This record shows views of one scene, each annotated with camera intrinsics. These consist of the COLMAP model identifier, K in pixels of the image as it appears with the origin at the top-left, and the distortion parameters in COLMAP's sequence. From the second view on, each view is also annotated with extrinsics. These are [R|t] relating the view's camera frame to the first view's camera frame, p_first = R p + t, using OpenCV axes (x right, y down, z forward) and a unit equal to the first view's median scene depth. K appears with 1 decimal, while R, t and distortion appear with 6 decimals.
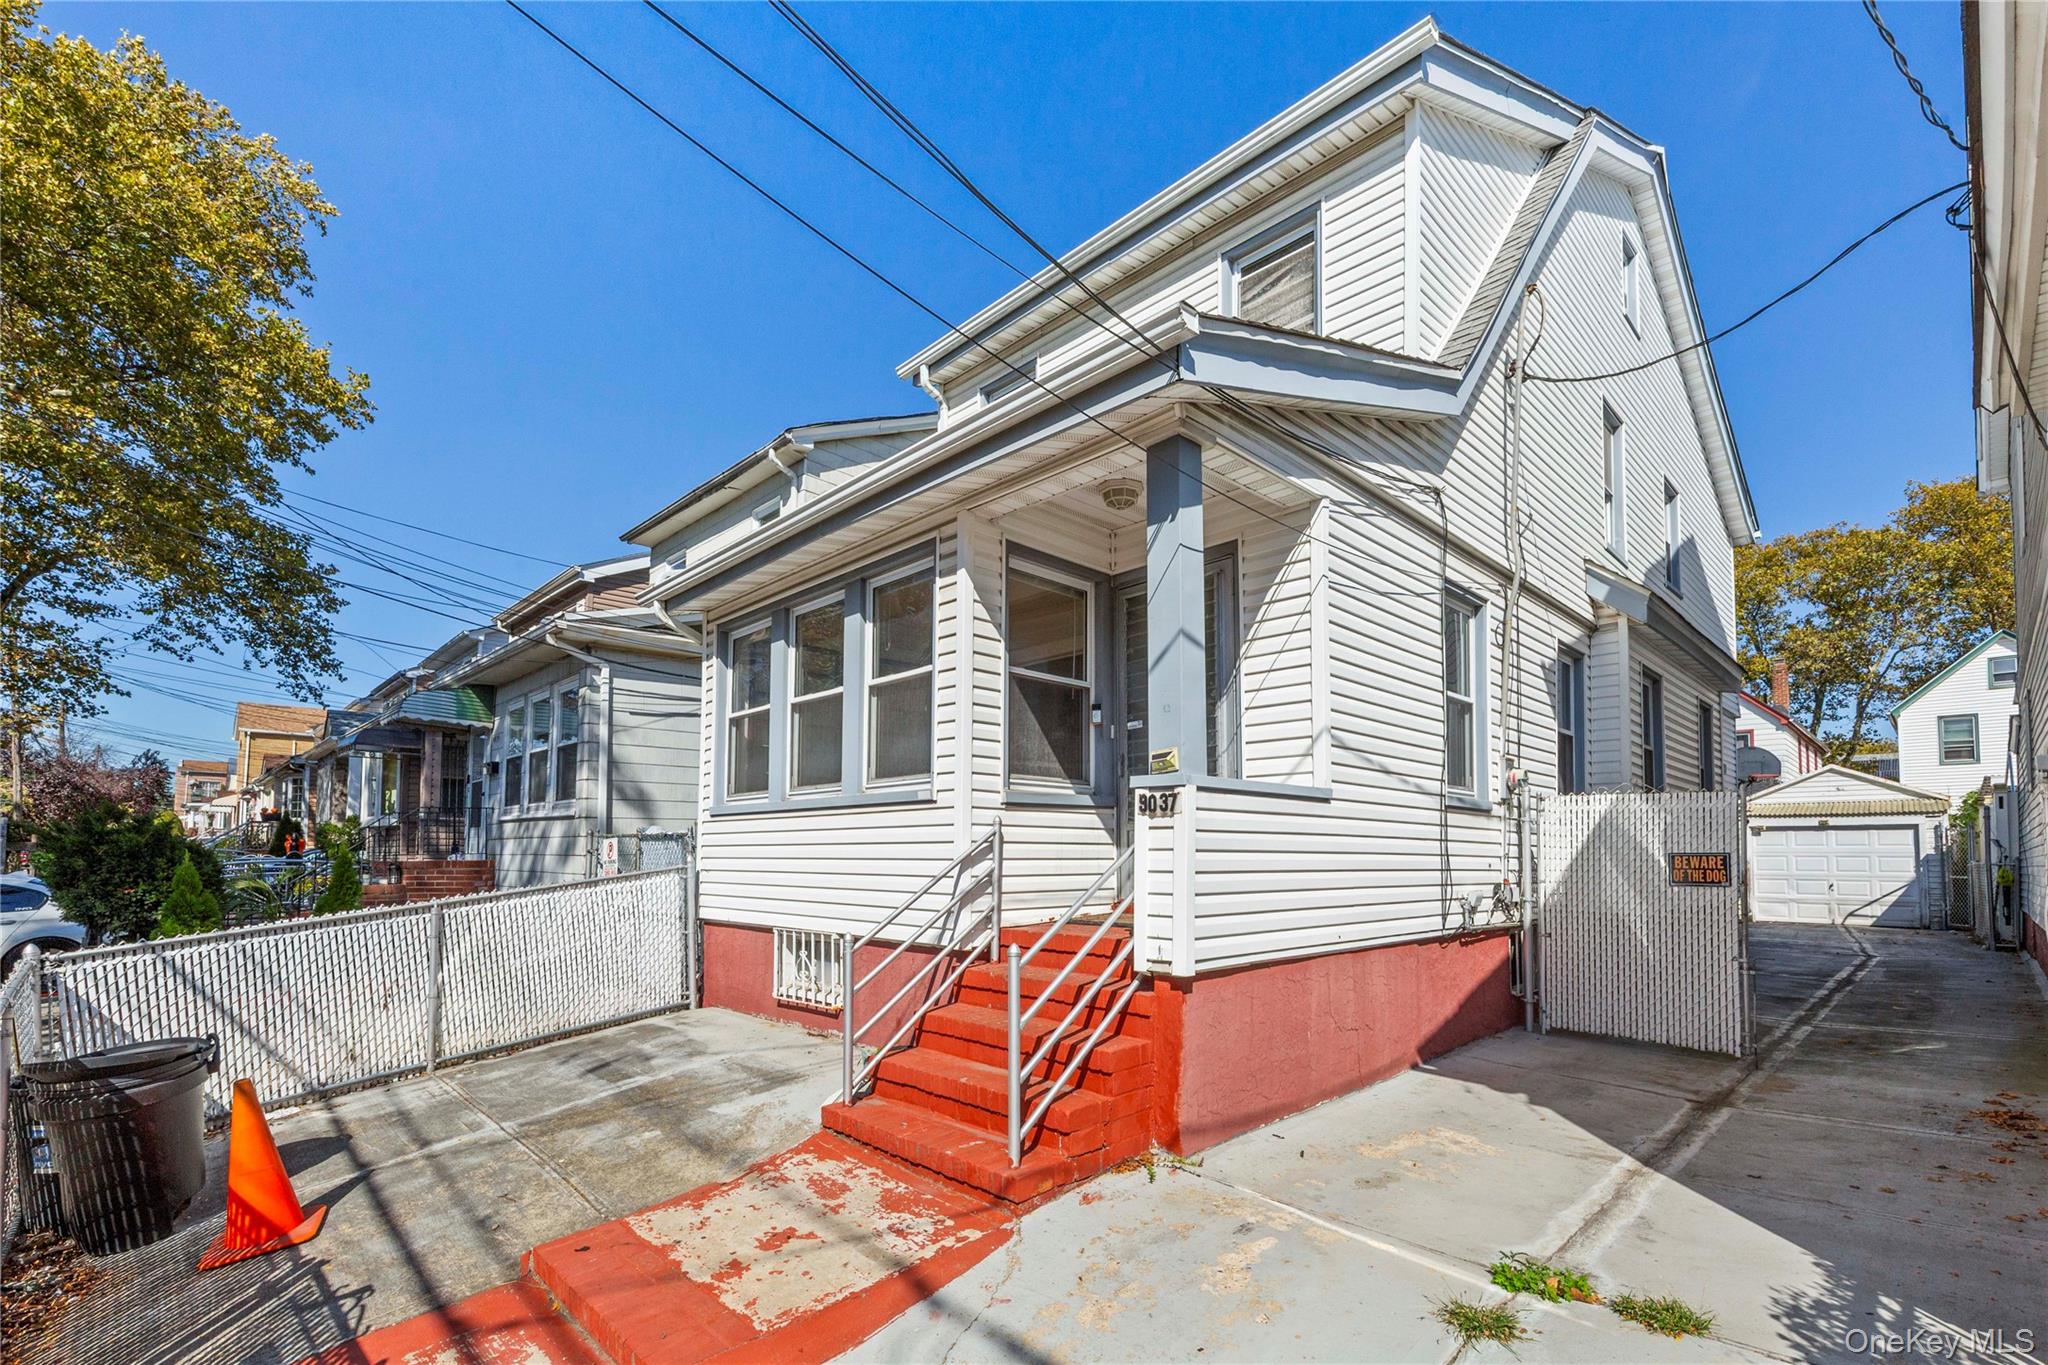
lens RADIAL K [[907.3, 0, 1030.3], [0, 907.3, 816.4], [0, 0, 1]] dist [0.008439, -0.000283]
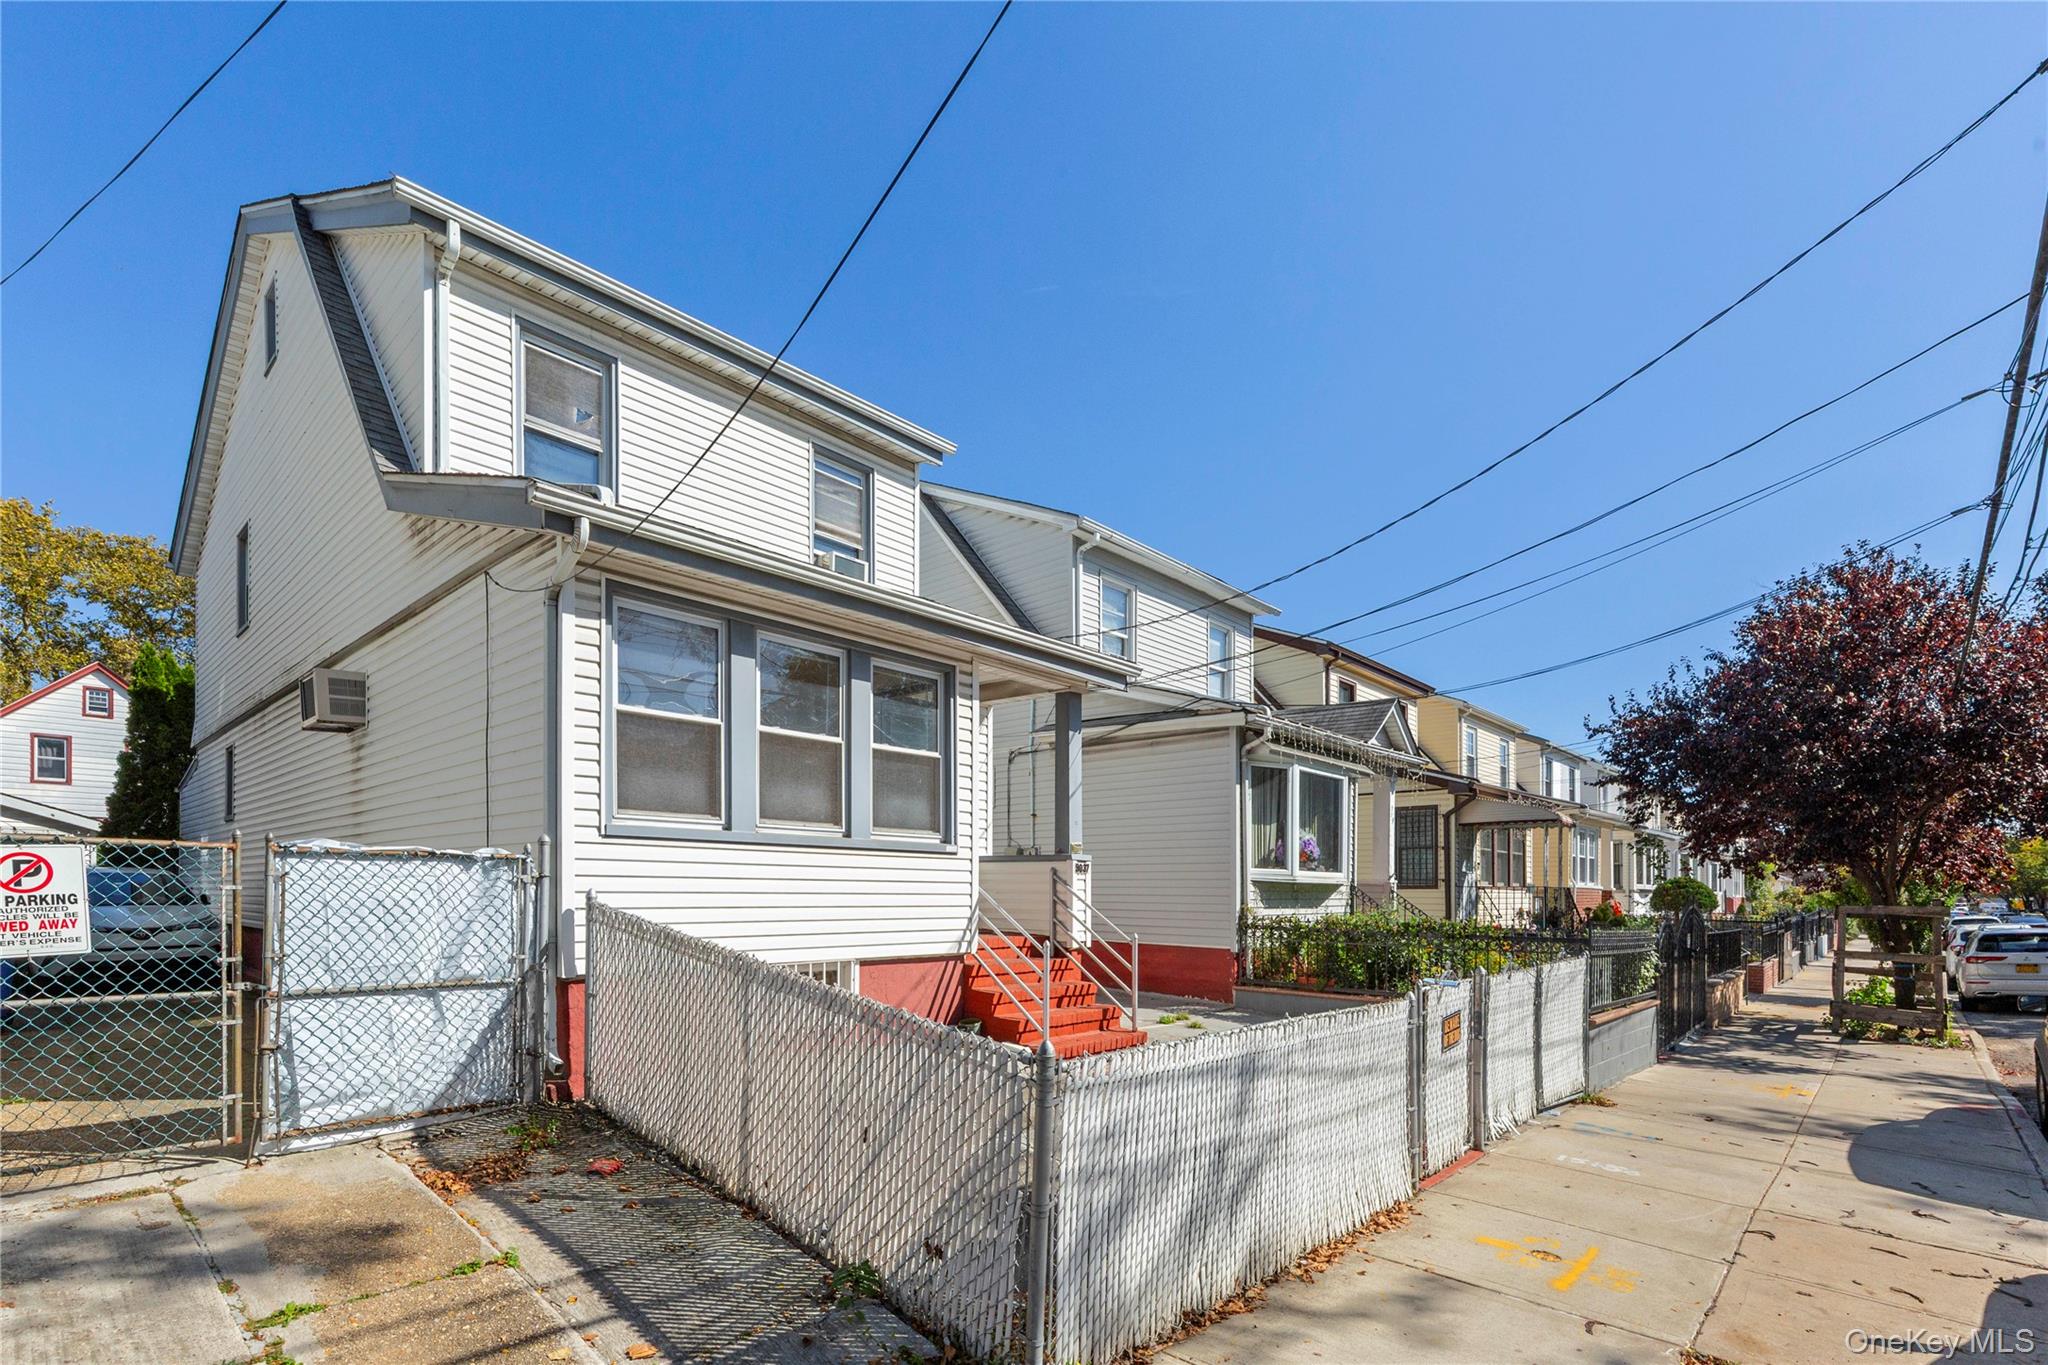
lens RADIAL K [[962.9, 0, 1020.4], [0, 962.9, 895.9], [0, 0, 1]] dist [0.003708, 0.000081]
pose [[-0.068105, -0.009822, 0.997630, -1.245999], [-0.057078, 0.998352, 0.005933, 0.025787], [-0.996044, -0.056539, -0.068553, 0.761270]]
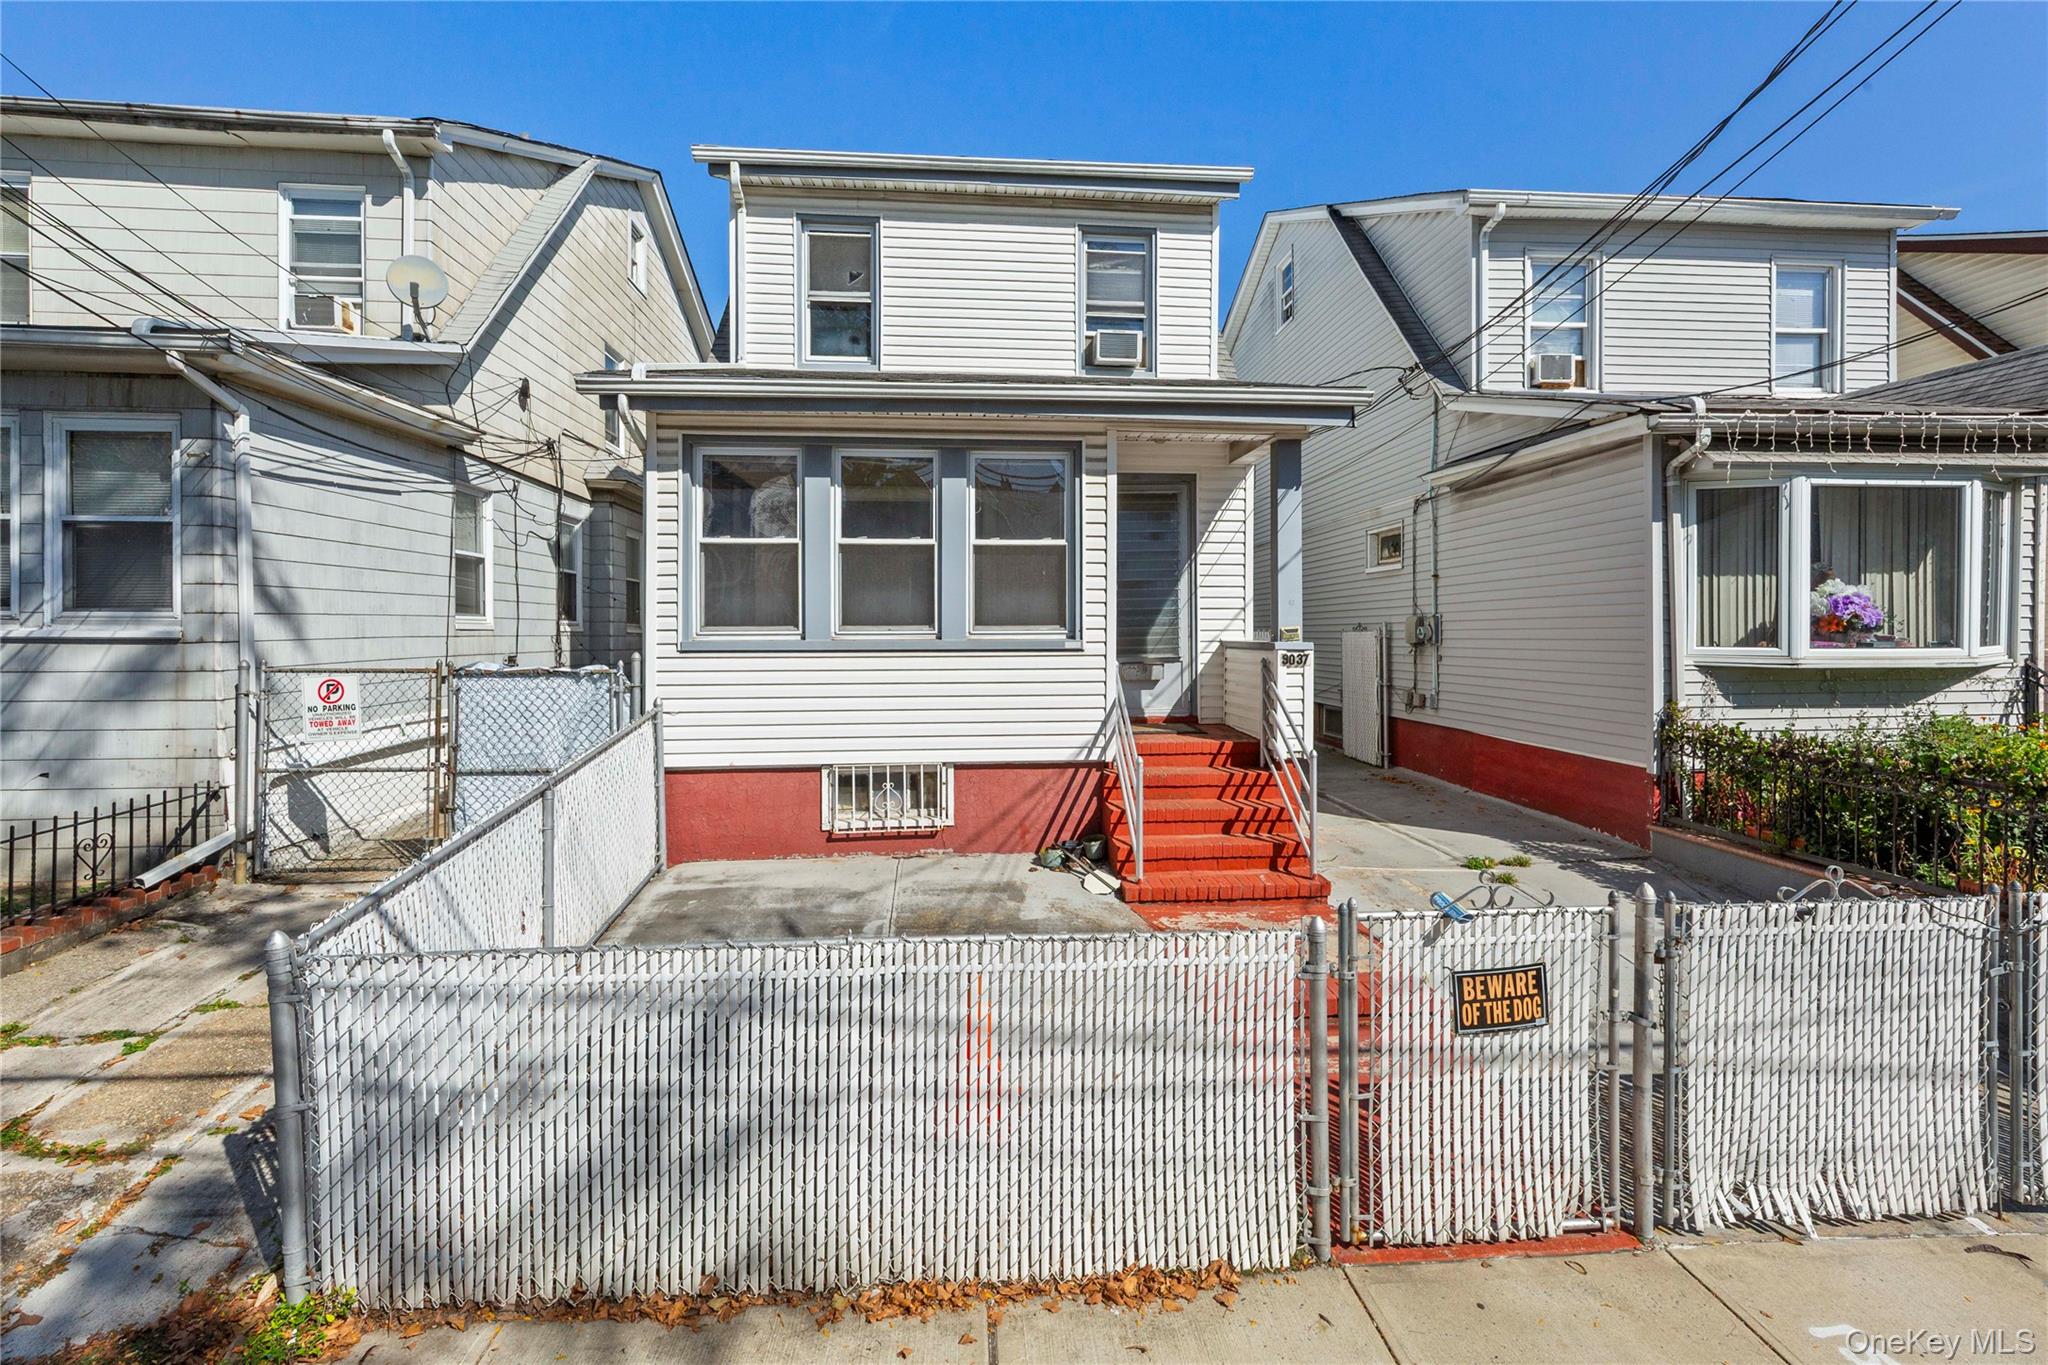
lens RADIAL K [[905.1, 0, 1027.7], [0, 905.1, 646.4], [0, 0, 1]] dist [0.007886, -0.000046]
pose [[0.630932, -0.016912, 0.775654, -0.883036], [-0.029542, 0.998514, 0.045801, -0.060187], [-0.775275, -0.051811, 0.629495, 0.191733]]
